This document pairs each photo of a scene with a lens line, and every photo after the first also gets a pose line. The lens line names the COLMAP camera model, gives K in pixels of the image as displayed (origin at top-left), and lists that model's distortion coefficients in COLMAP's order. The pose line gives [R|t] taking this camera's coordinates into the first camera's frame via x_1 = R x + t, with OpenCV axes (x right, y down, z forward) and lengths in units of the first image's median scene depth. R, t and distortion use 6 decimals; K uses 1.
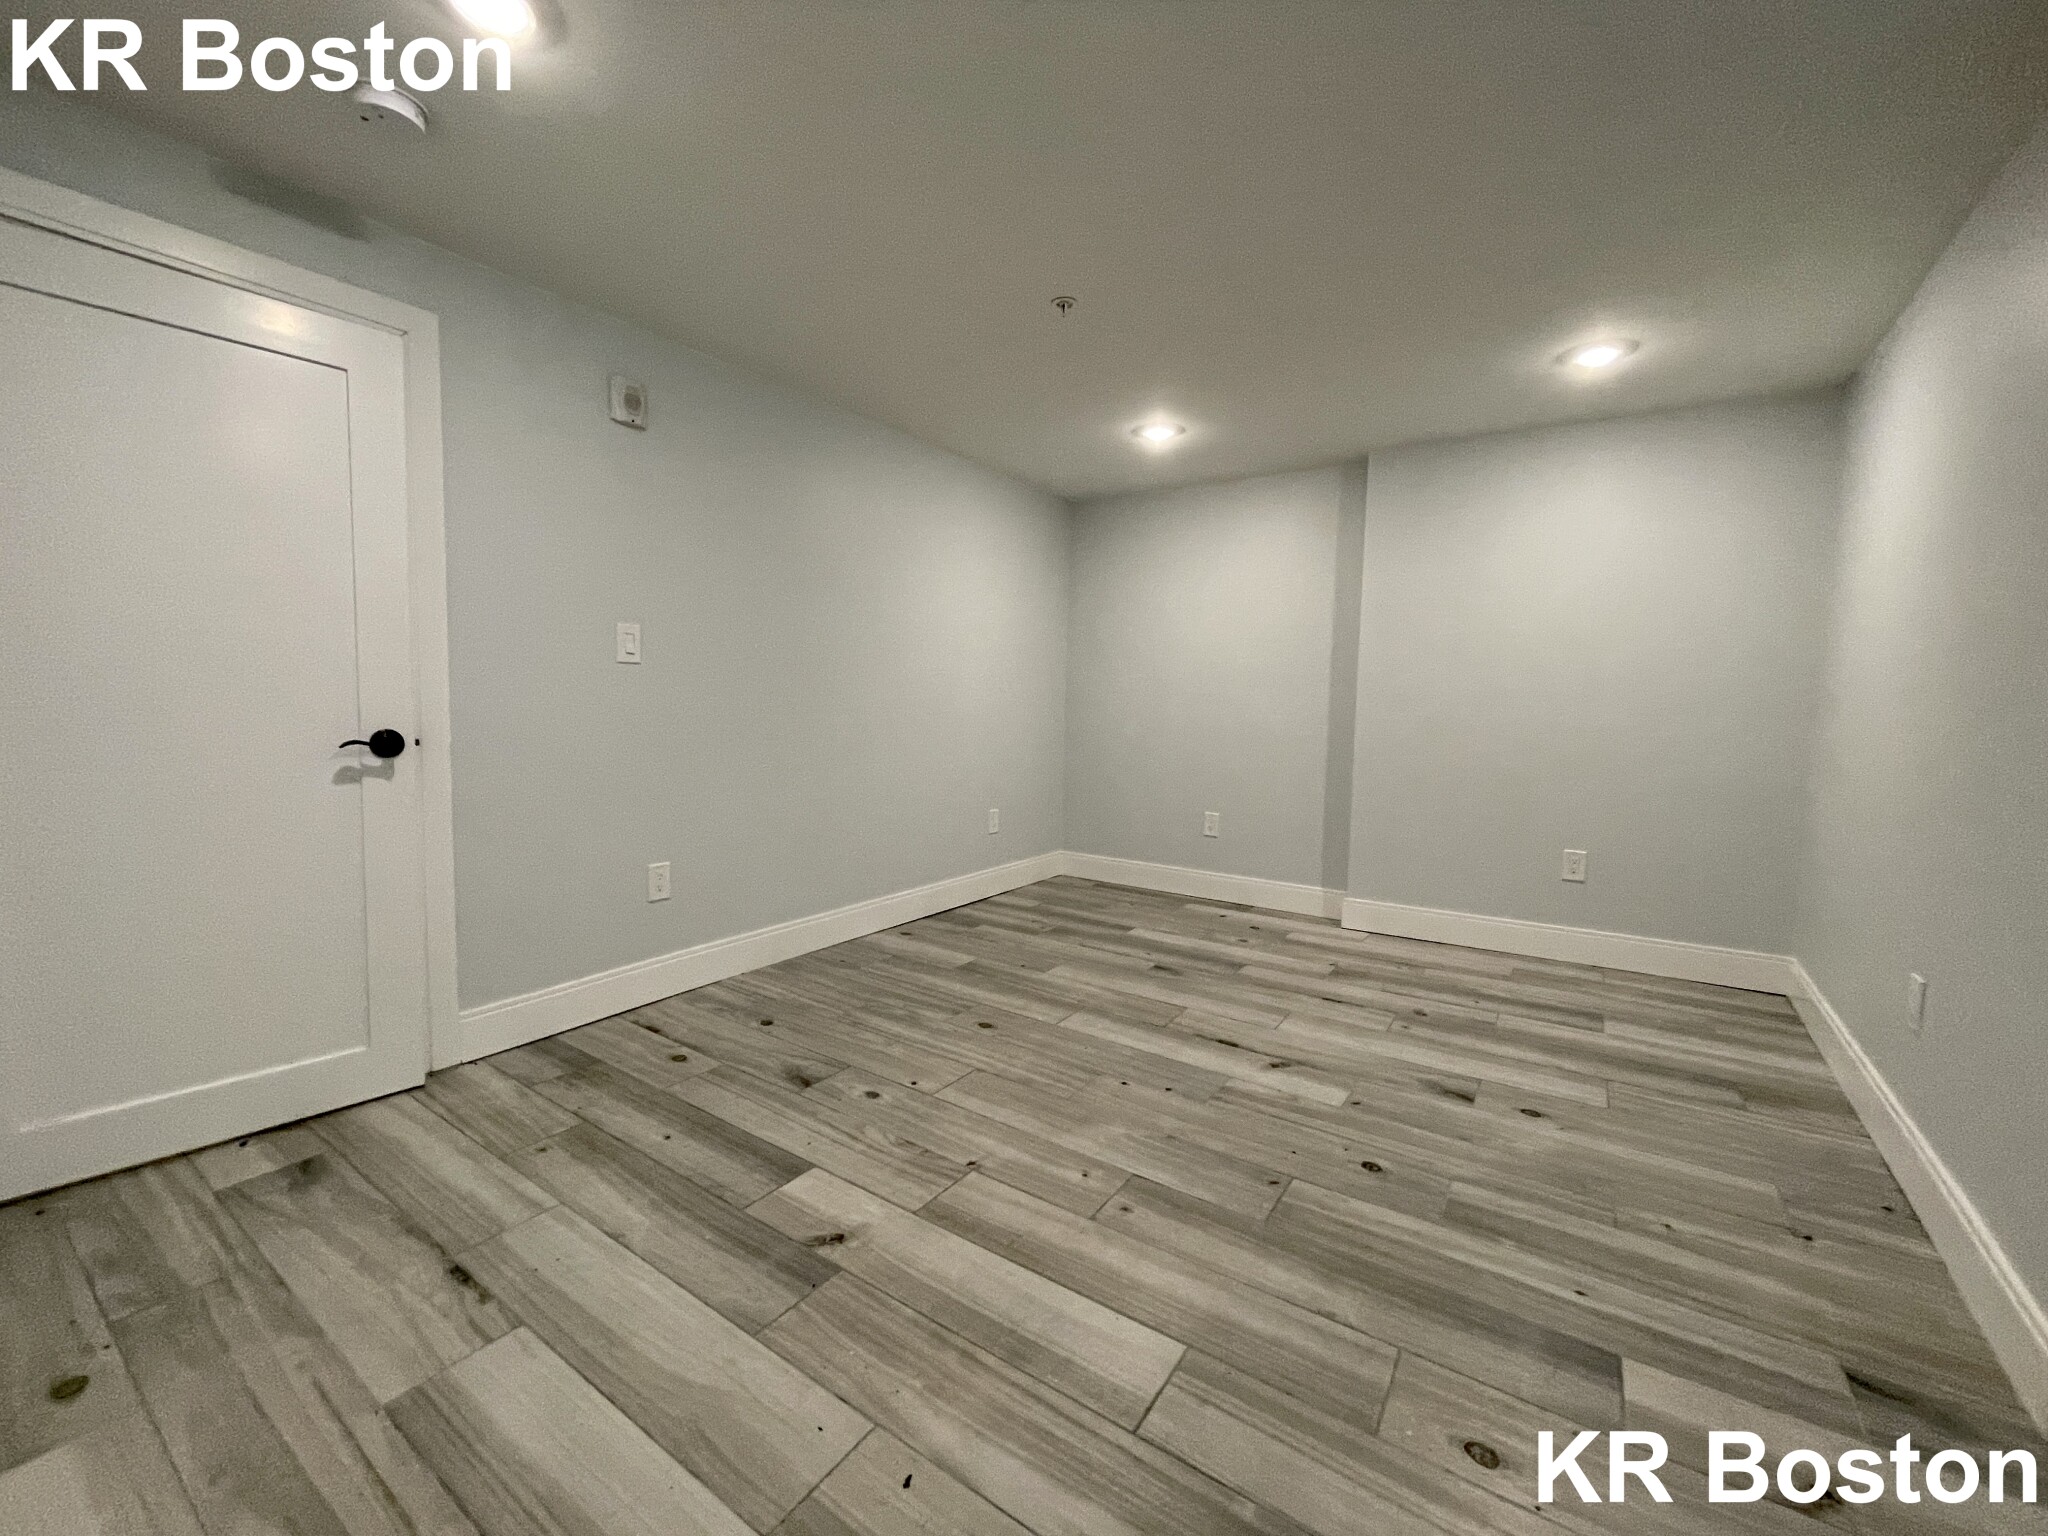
lens RADIAL K [[845.3, 0, 1024.0], [0, 845.3, 768.0], [0, 0, 1]] dist [-0.001299, 0.000570]
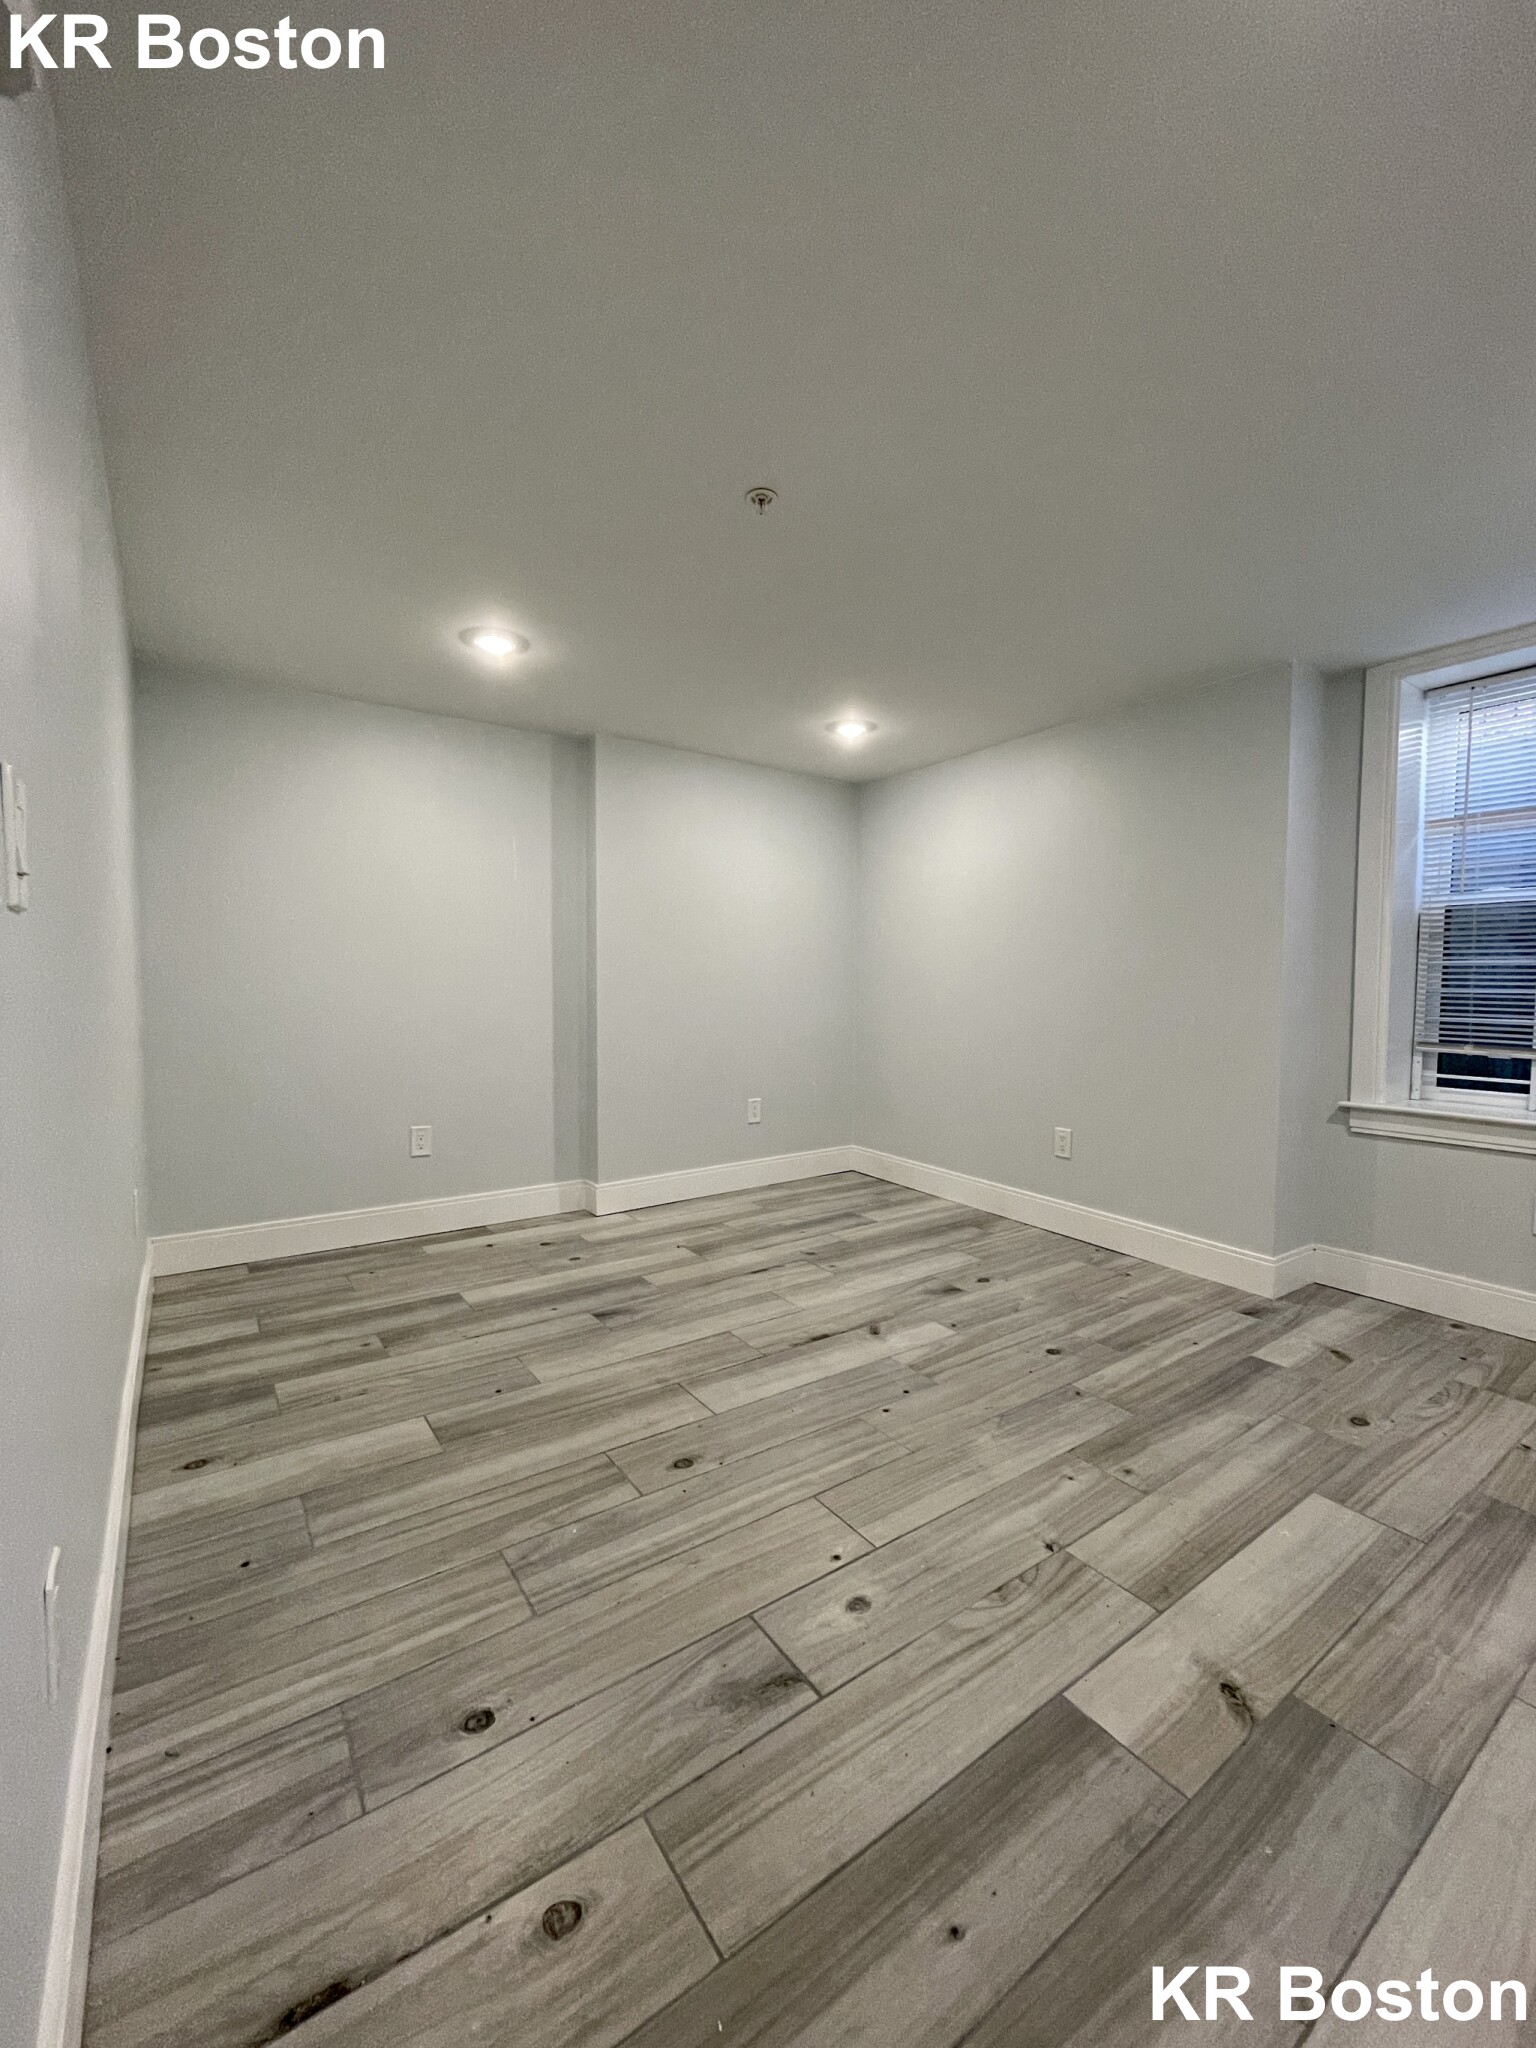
lens RADIAL K [[845.3, 0, 768.0], [0, 845.3, 1024.0], [0, 0, 1]] dist [-0.001299, 0.000570]
pose [[0.334358, -0.062173, 0.940393, -0.728537], [0.077163, 0.996277, 0.038432, -0.086015], [-0.939282, 0.059714, 0.337911, 0.752629]]
